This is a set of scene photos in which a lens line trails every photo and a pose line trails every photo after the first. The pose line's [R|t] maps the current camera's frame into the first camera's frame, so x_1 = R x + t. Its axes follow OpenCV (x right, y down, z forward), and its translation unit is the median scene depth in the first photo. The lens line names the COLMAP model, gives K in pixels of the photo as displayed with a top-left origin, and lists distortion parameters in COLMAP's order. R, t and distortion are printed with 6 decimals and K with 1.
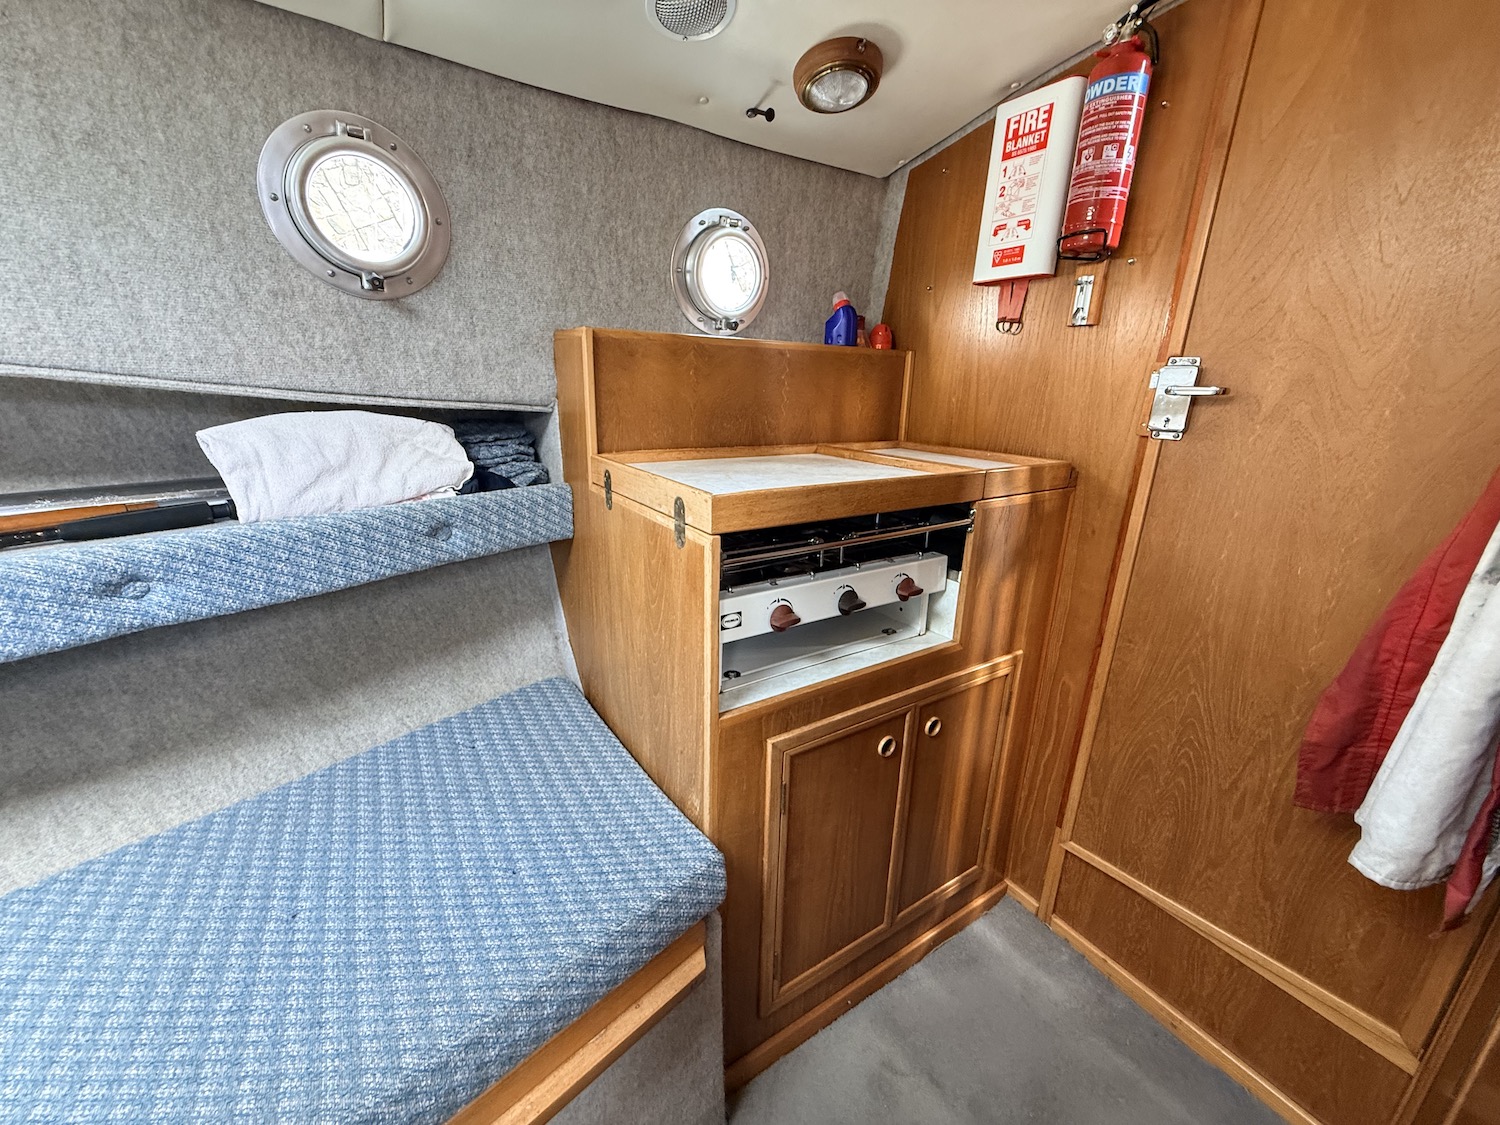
lens RADIAL K [[600.8, 0, 744.0], [0, 600.8, 564.5], [0, 0, 1]] dist [-0.001115, 0.000828]
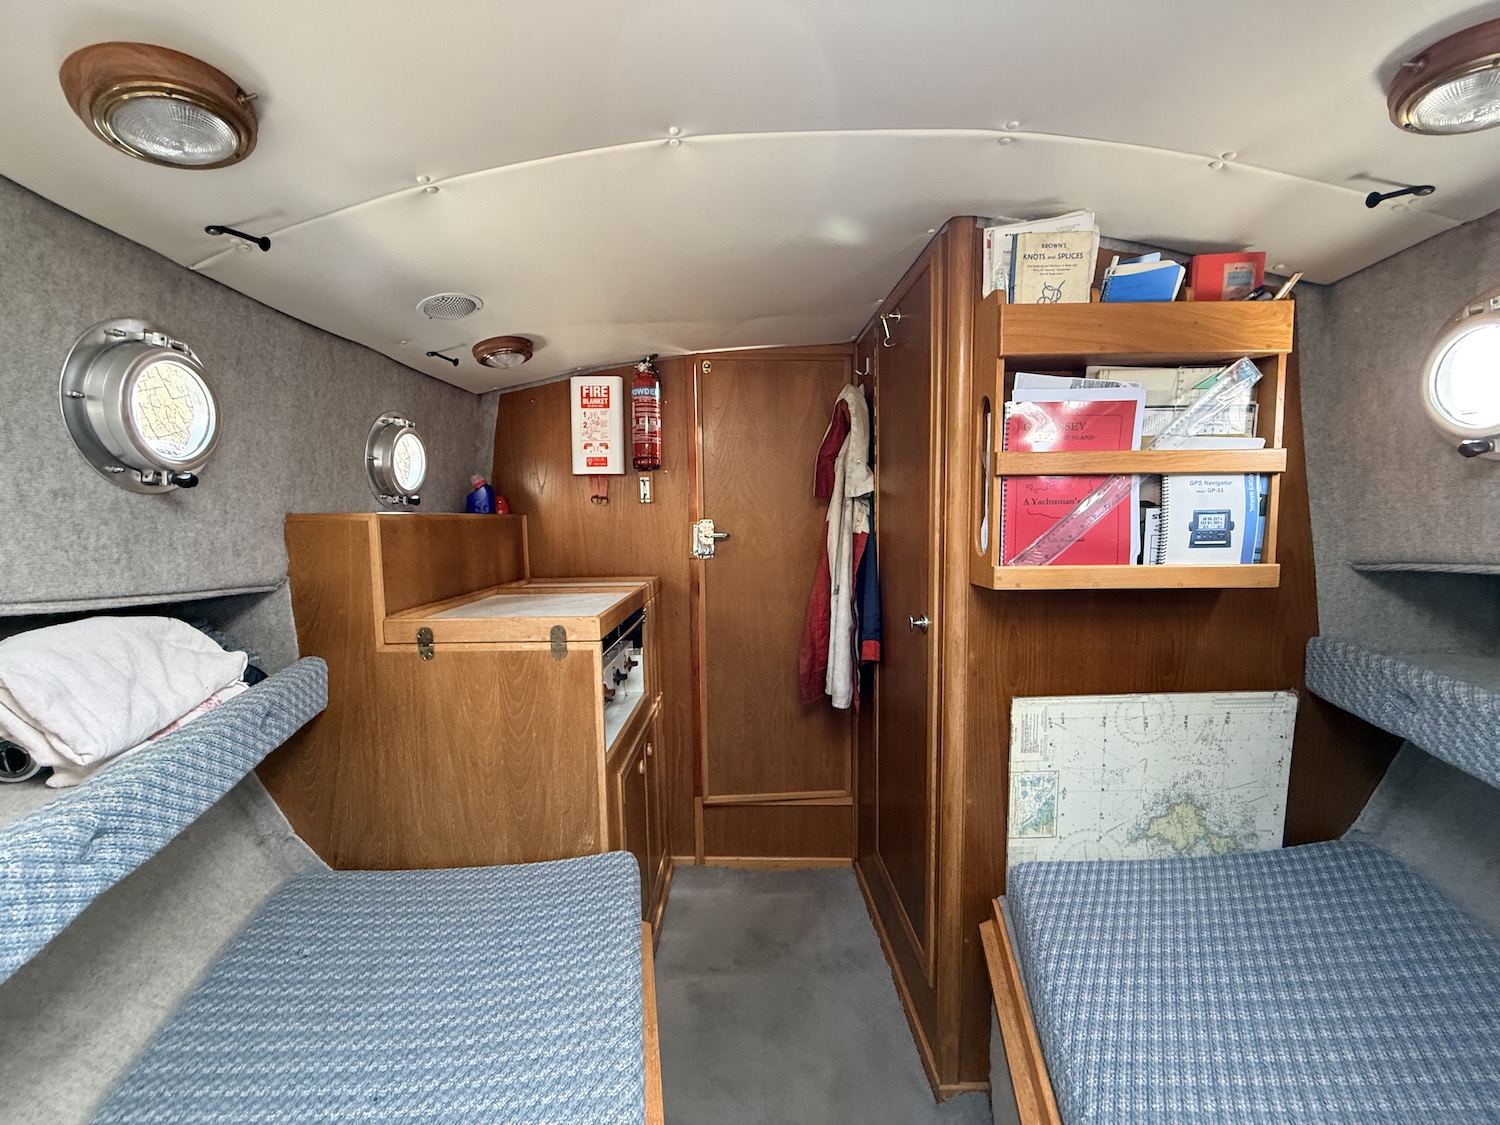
lens RADIAL K [[600.8, 0, 754.7], [0, 600.8, 558.5], [0, 0, 1]] dist [-0.001115, 0.000828]
pose [[0.538273, -0.093044, 0.837619, -0.866485], [0.270565, 0.960354, -0.067194, -0.031292], [-0.798158, 0.262800, 0.542107, -0.209228]]
